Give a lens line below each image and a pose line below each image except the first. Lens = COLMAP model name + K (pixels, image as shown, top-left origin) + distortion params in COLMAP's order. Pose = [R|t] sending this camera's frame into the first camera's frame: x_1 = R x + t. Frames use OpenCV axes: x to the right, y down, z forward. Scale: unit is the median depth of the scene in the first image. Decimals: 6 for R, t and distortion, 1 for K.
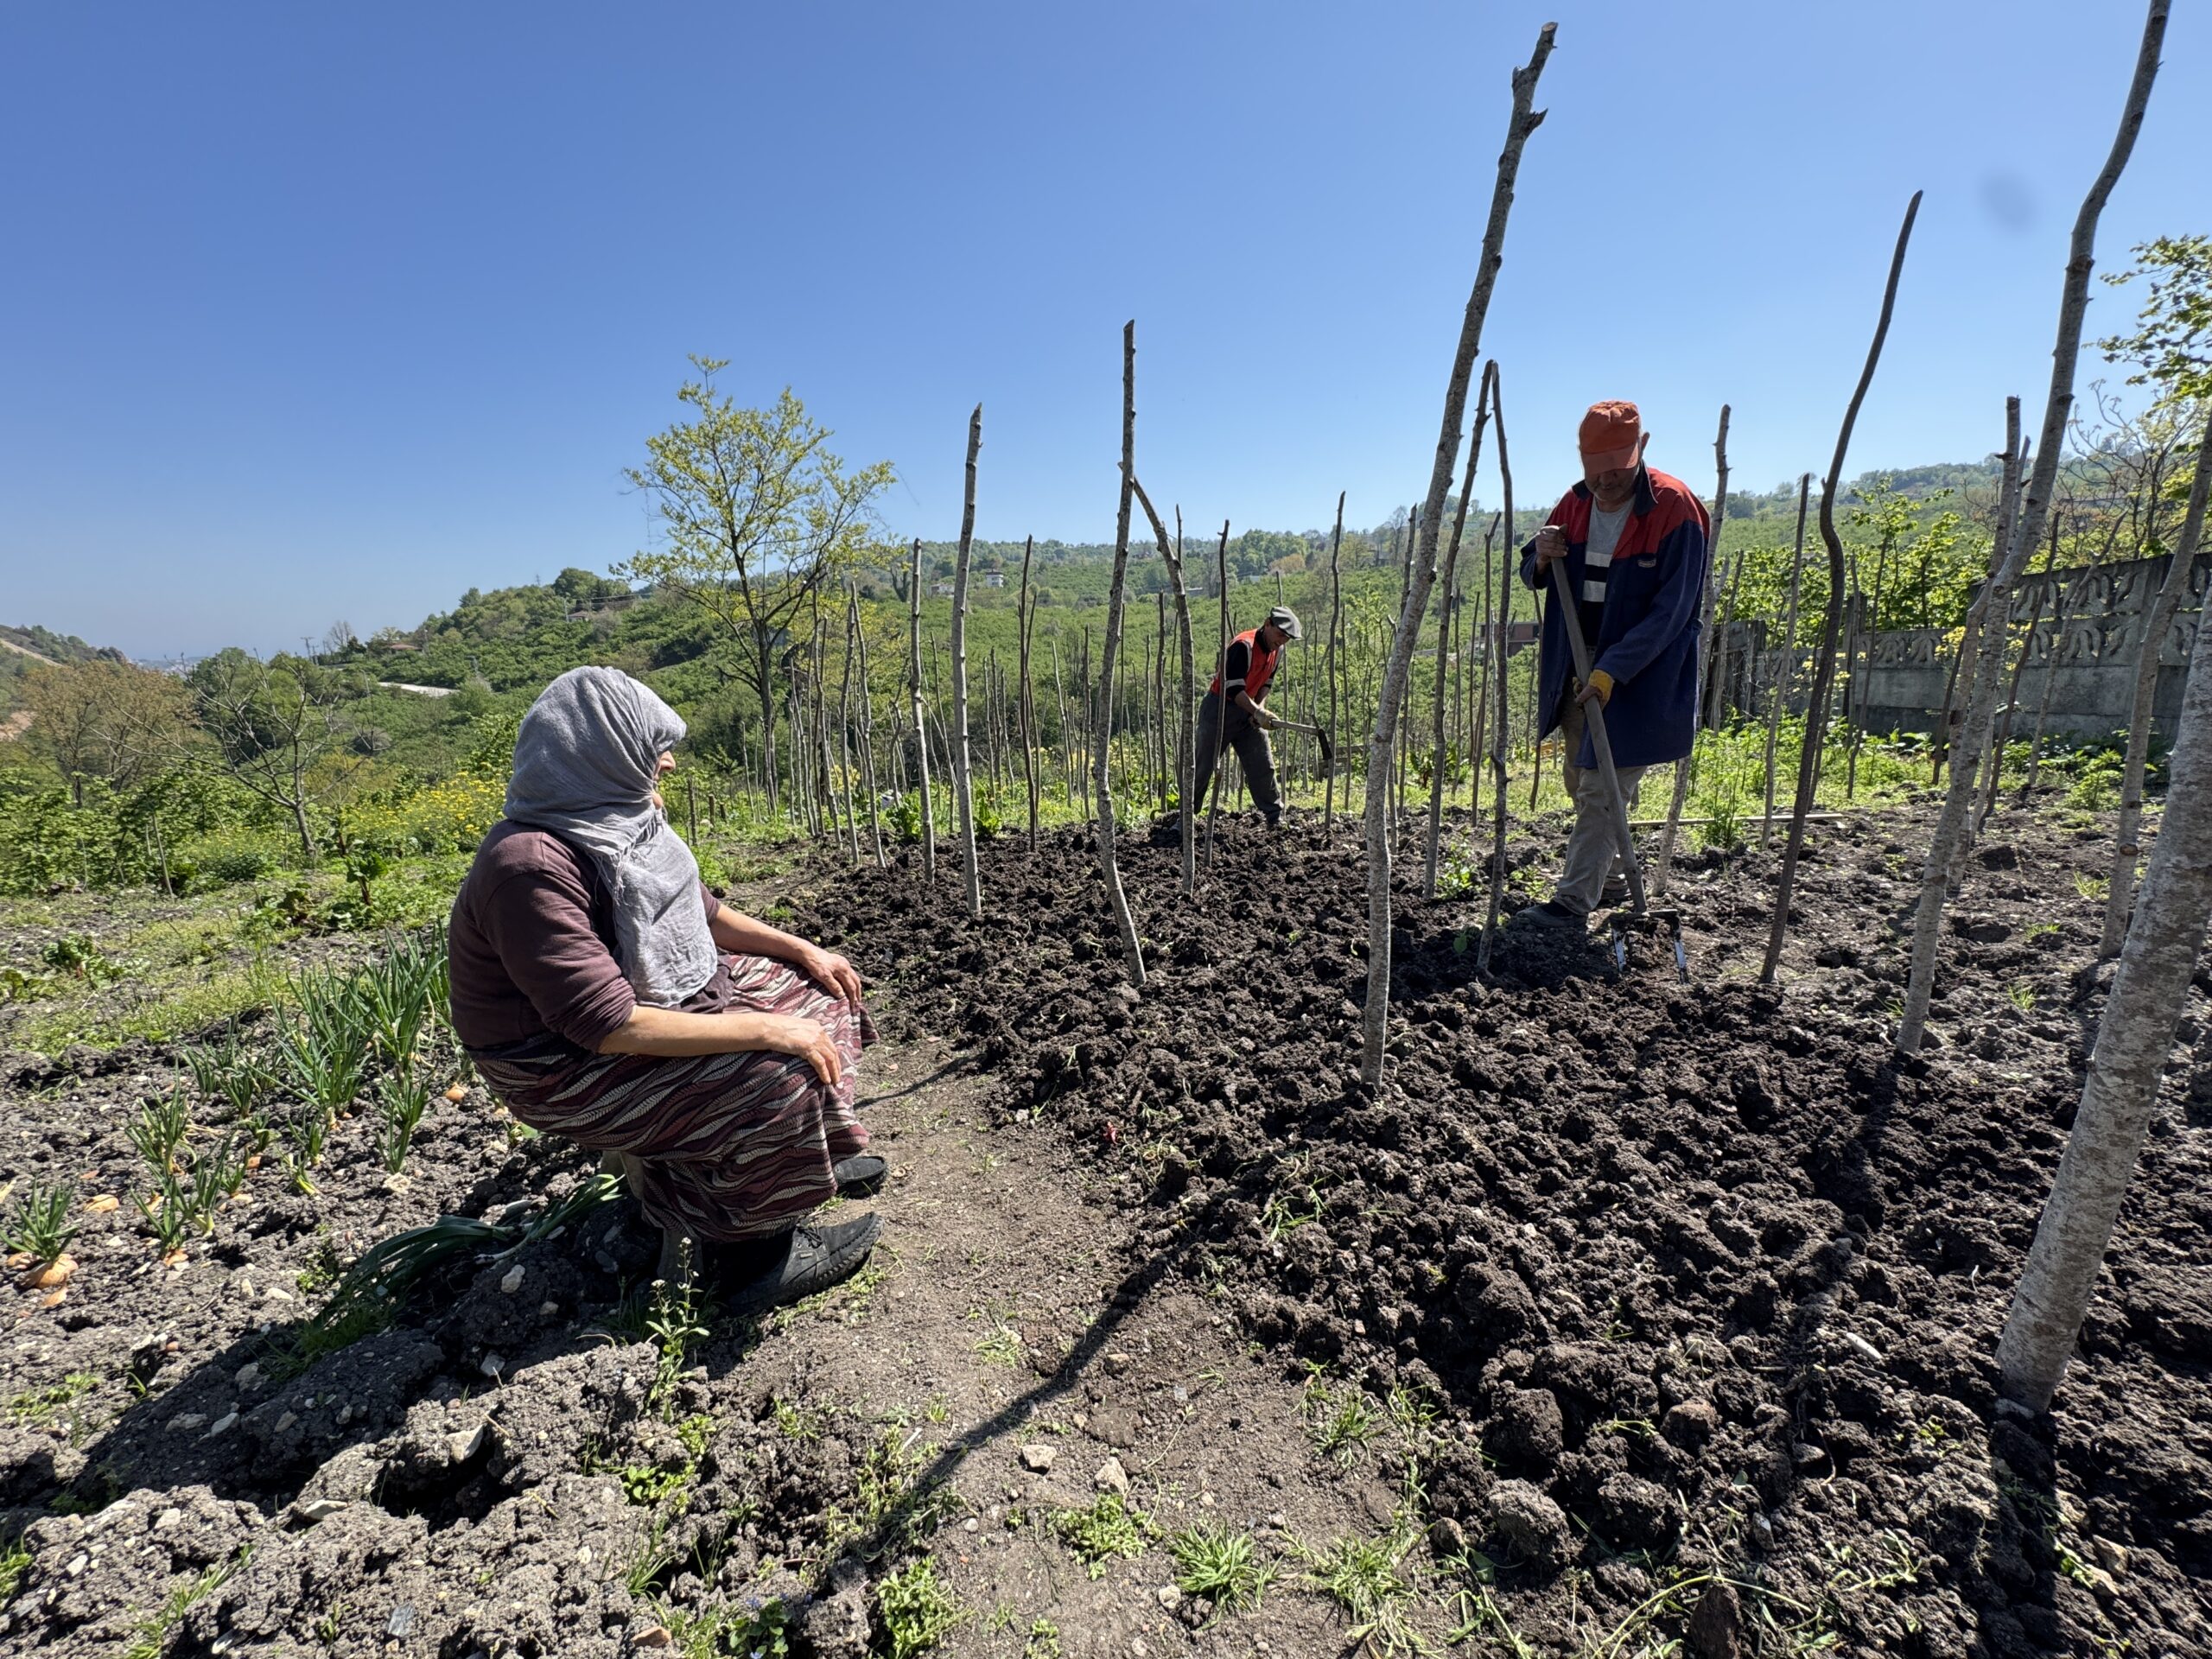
lens RADIAL K [[879.7, 0, 1106.0], [0, 879.7, 829.5], [0, 0, 1]] dist [-0.000138, 0.000065]
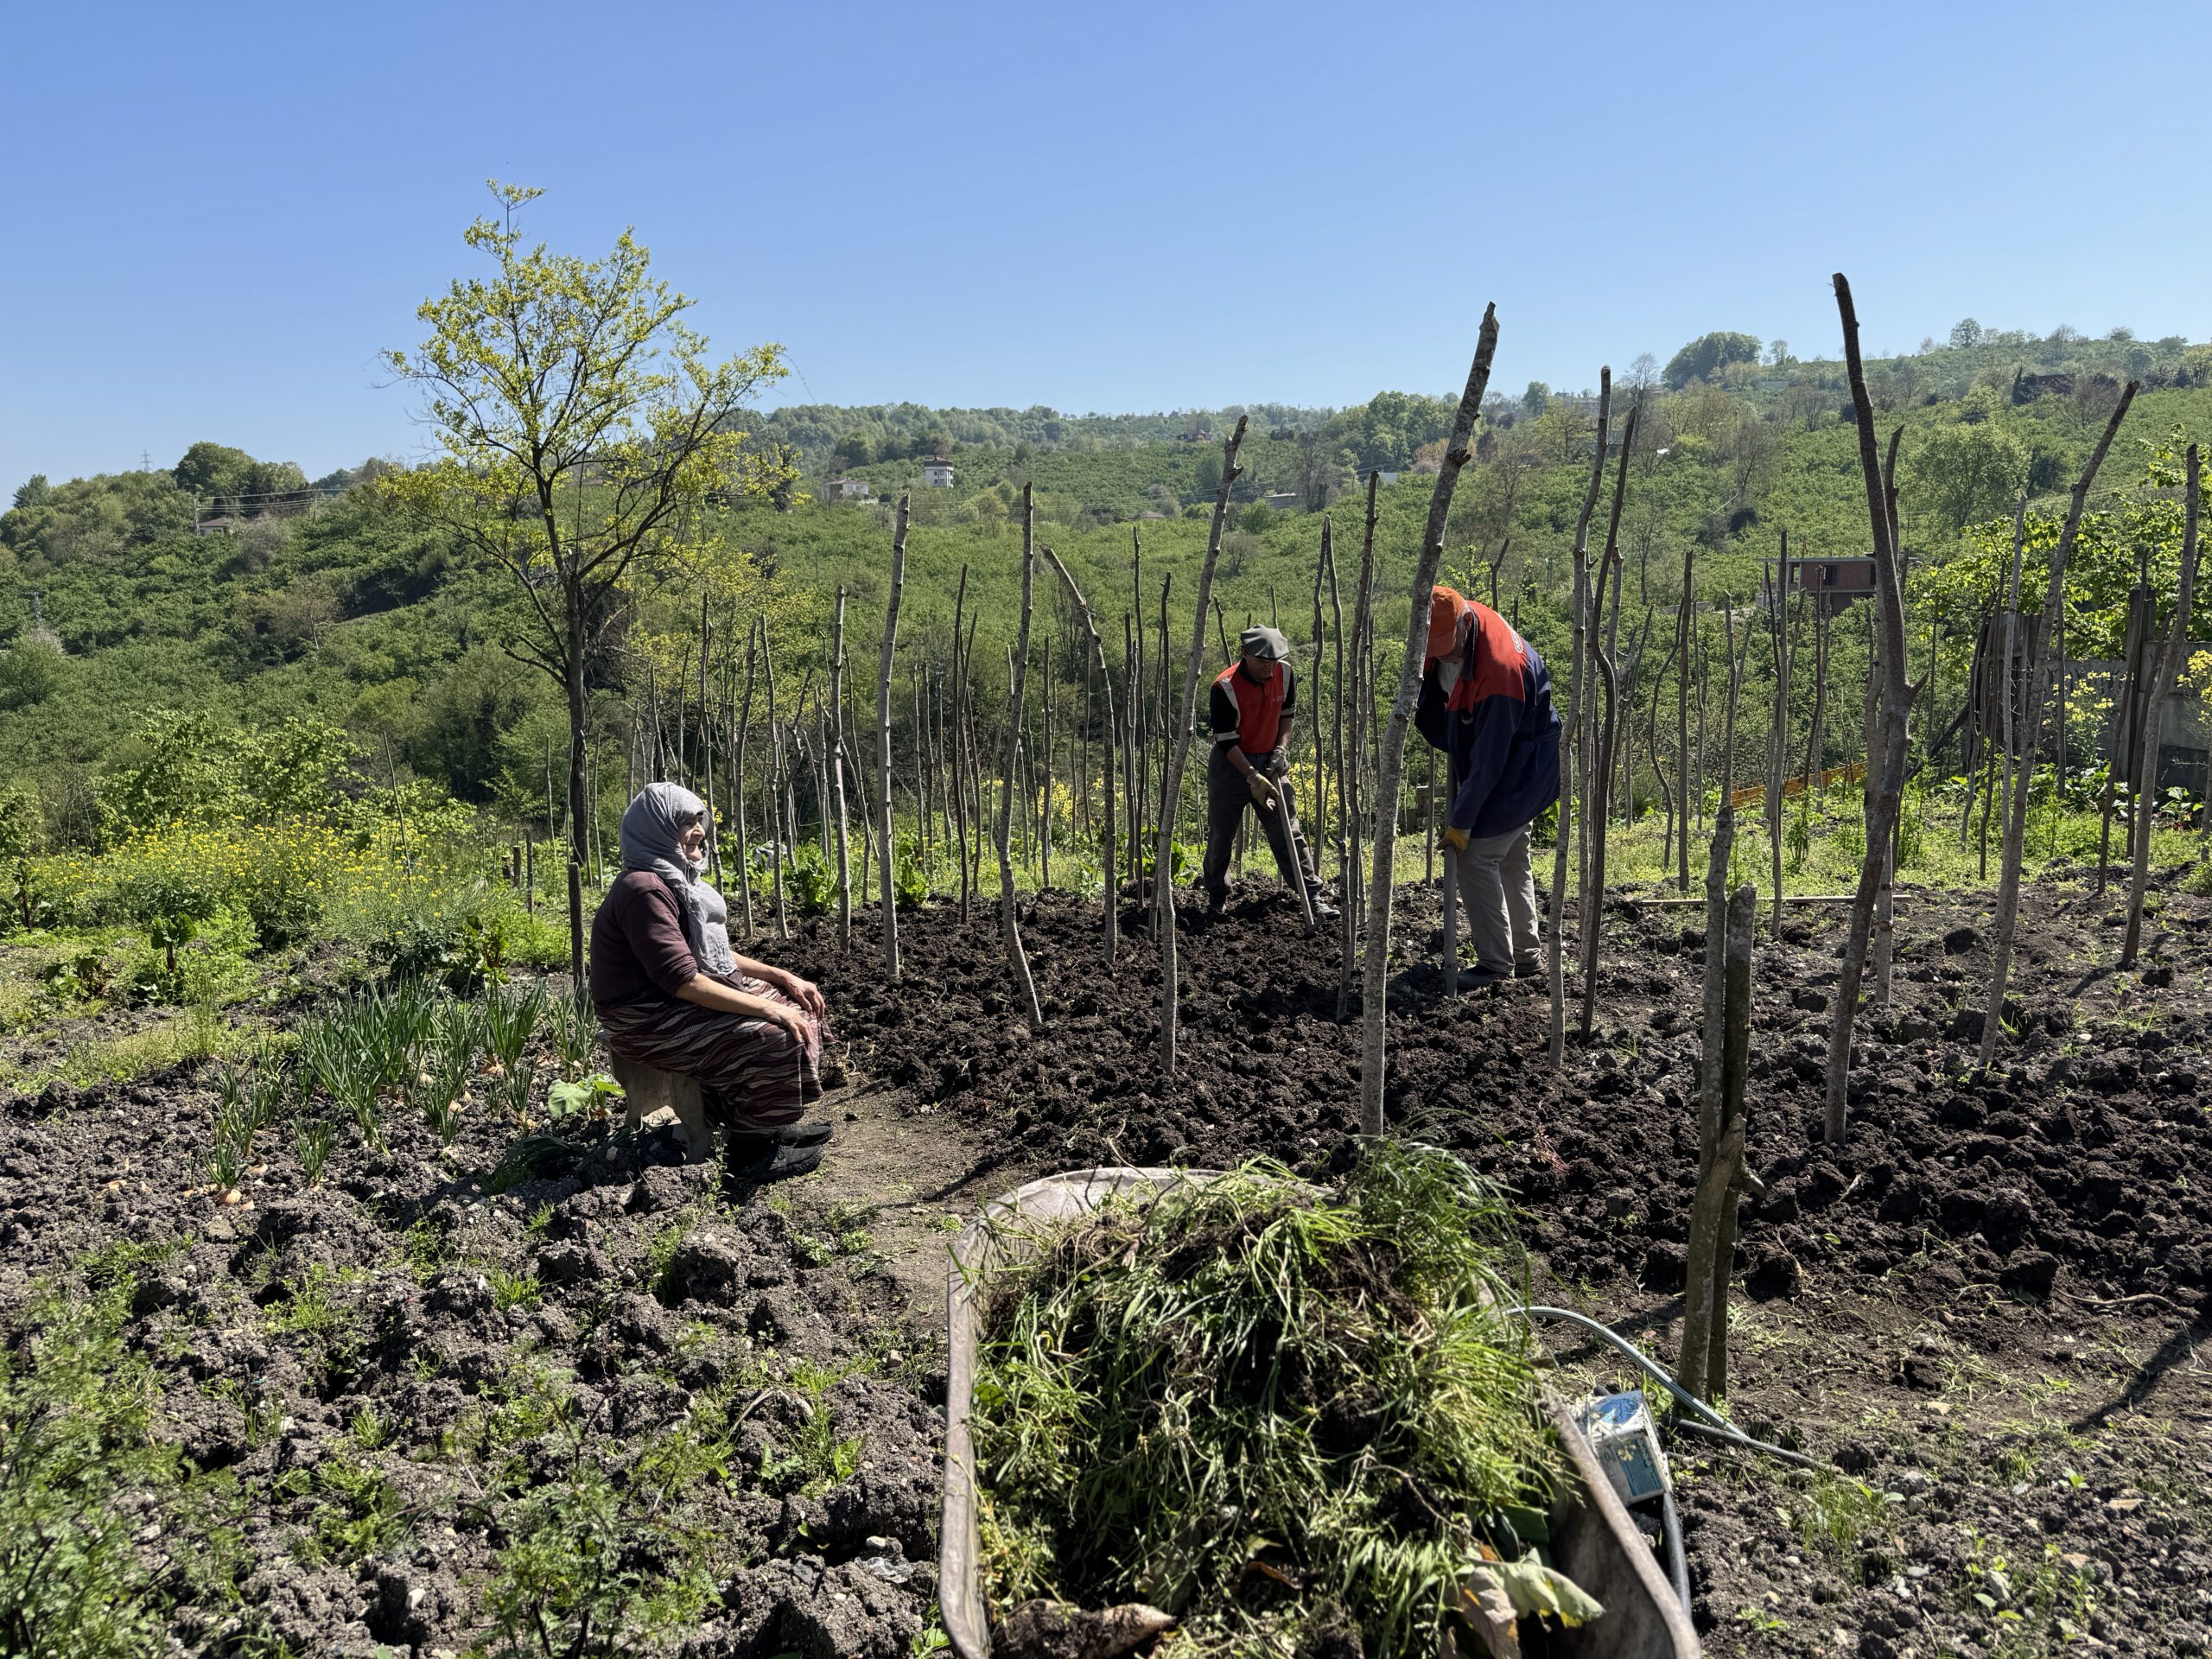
lens RADIAL K [[1533.1, 0, 1106.0], [0, 1533.1, 829.5], [0, 0, 1]] dist [0.133047, -0.195333]
pose [[0.999801, 0.014609, -0.013603, 0.119817], [-0.015282, 0.998596, -0.050729, 0.012127], [0.012843, 0.050926, 0.998620, -0.791353]]
